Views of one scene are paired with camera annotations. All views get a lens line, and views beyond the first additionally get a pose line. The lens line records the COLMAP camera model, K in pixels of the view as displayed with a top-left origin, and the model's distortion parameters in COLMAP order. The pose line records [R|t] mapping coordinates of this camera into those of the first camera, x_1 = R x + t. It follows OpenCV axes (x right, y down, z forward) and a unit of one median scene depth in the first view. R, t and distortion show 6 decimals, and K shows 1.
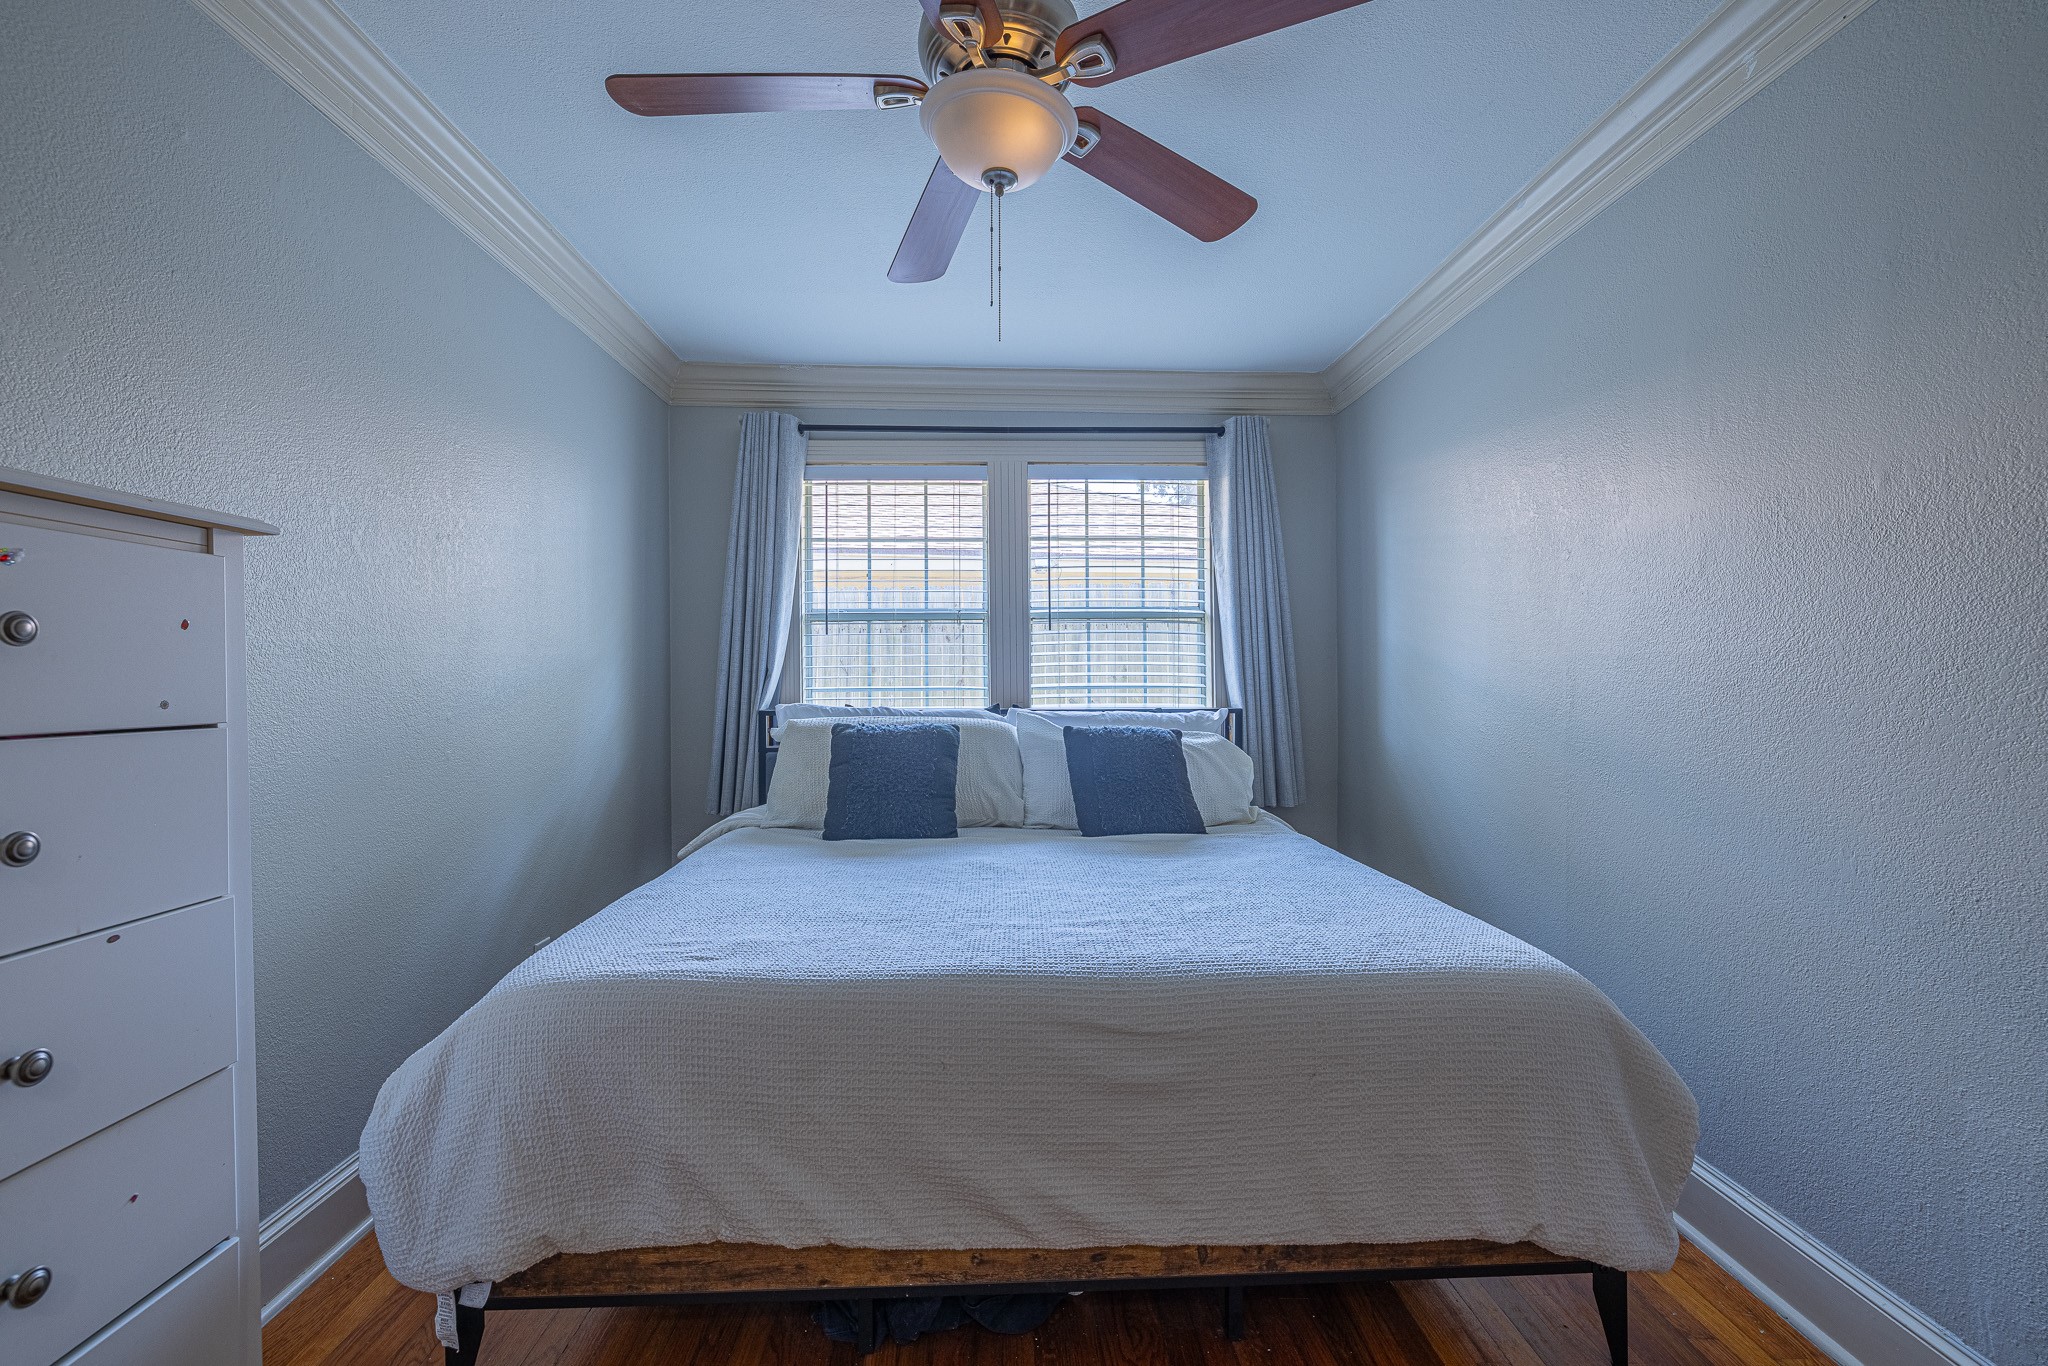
lens RADIAL K [[862.5, 0, 1015.3], [0, 862.5, 680.7], [0, 0, 1]] dist [0.002538, -0.000949]
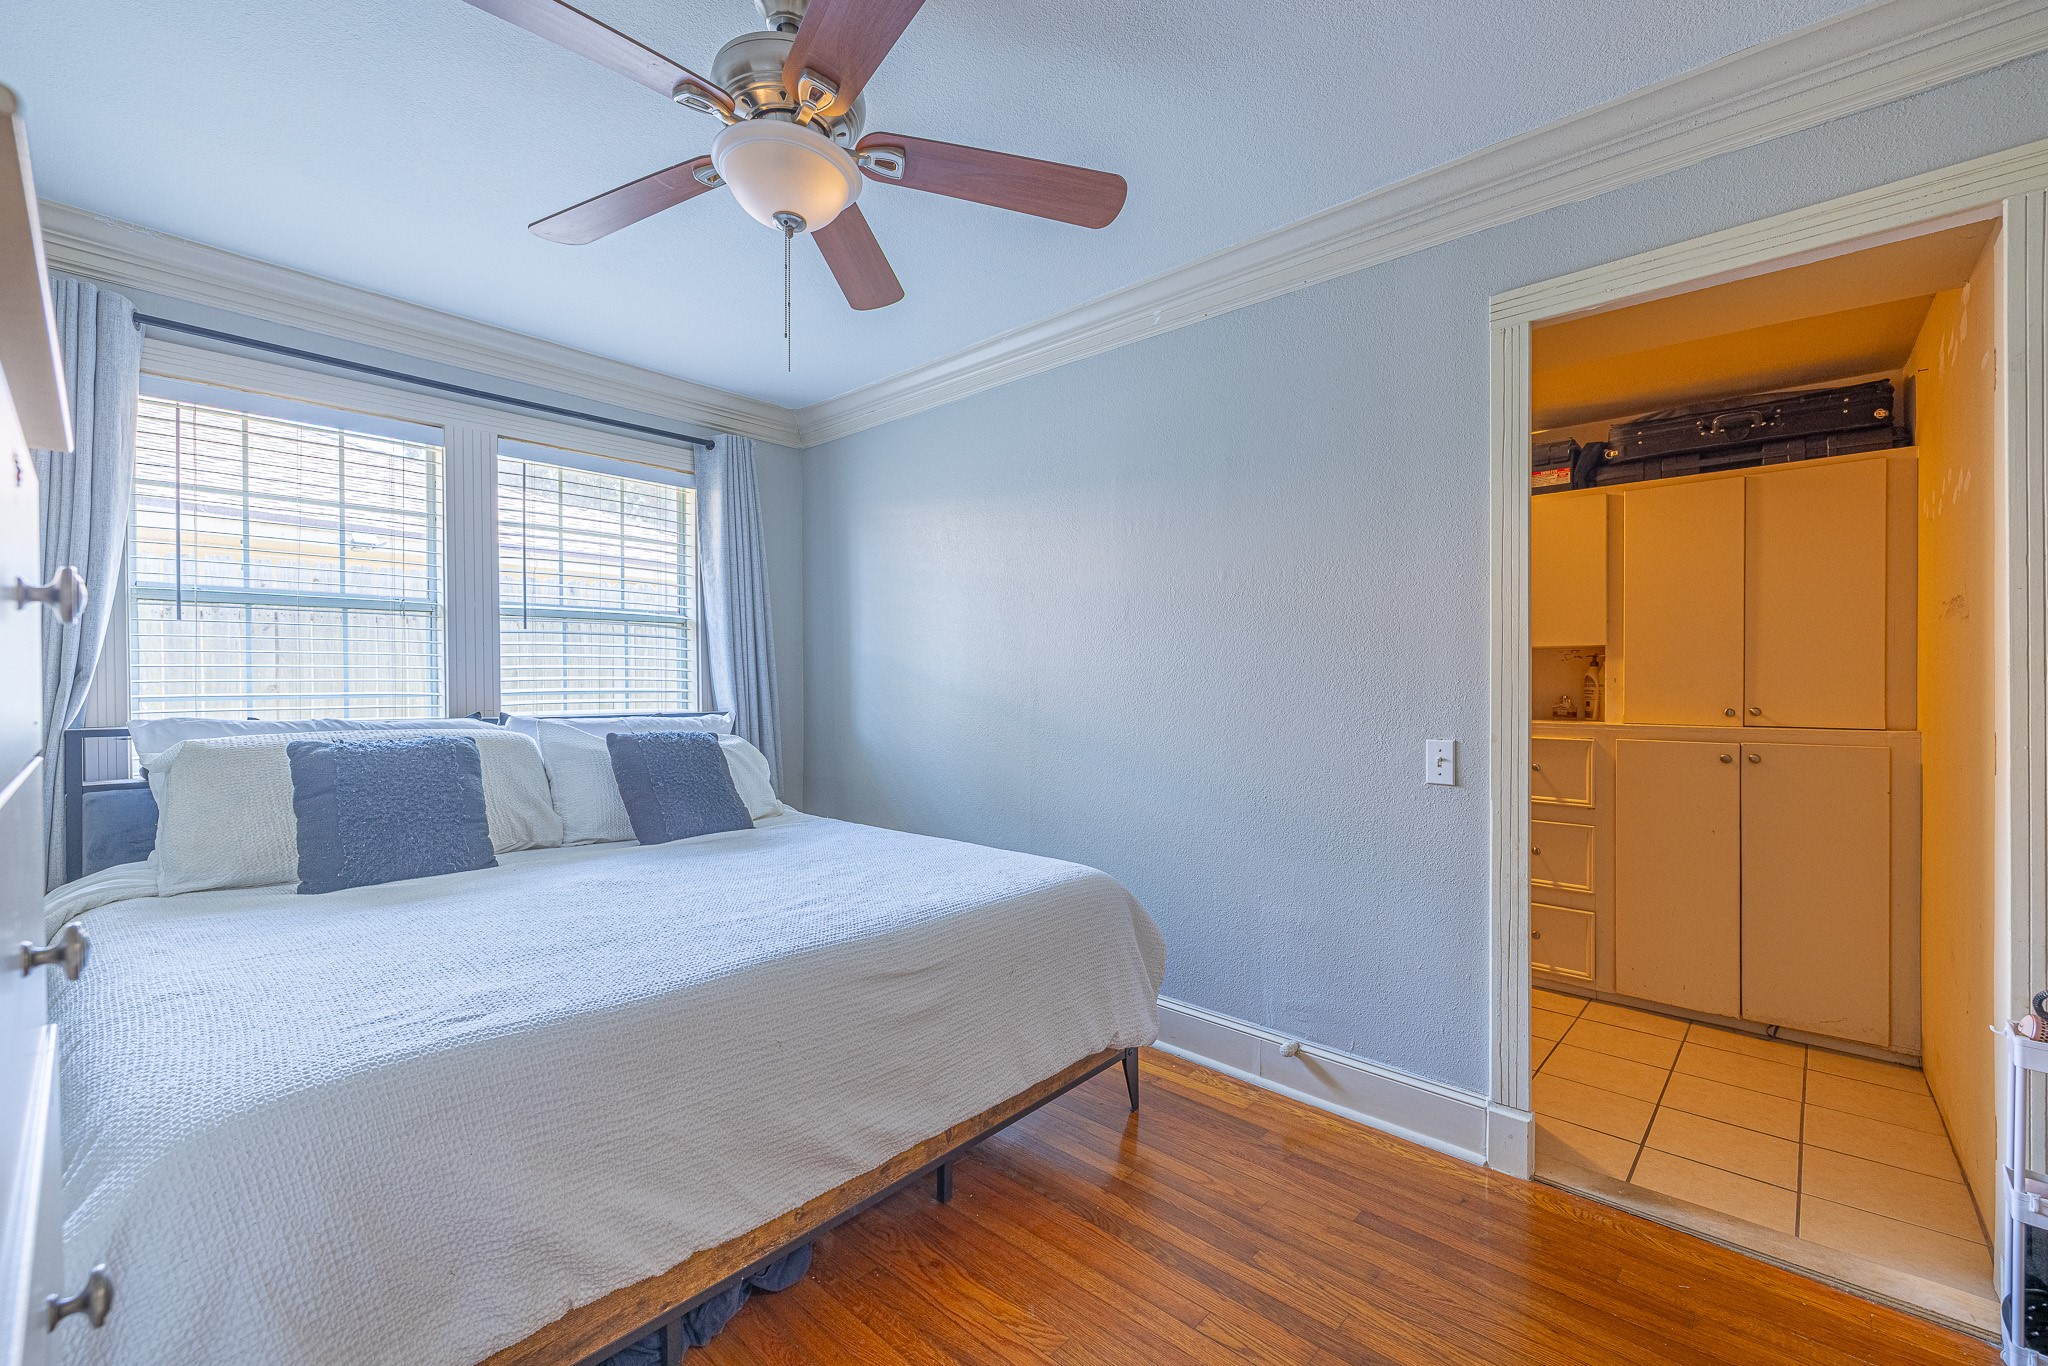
lens RADIAL K [[862.5, 0, 1013.1], [0, 862.5, 685.4], [0, 0, 1]] dist [0.002538, -0.000949]
pose [[0.695483, 0.000638, 0.718542, -0.315284], [-0.000035, 1.000000, -0.000854, 0.000989], [-0.718542, 0.000569, 0.695483, 0.022848]]
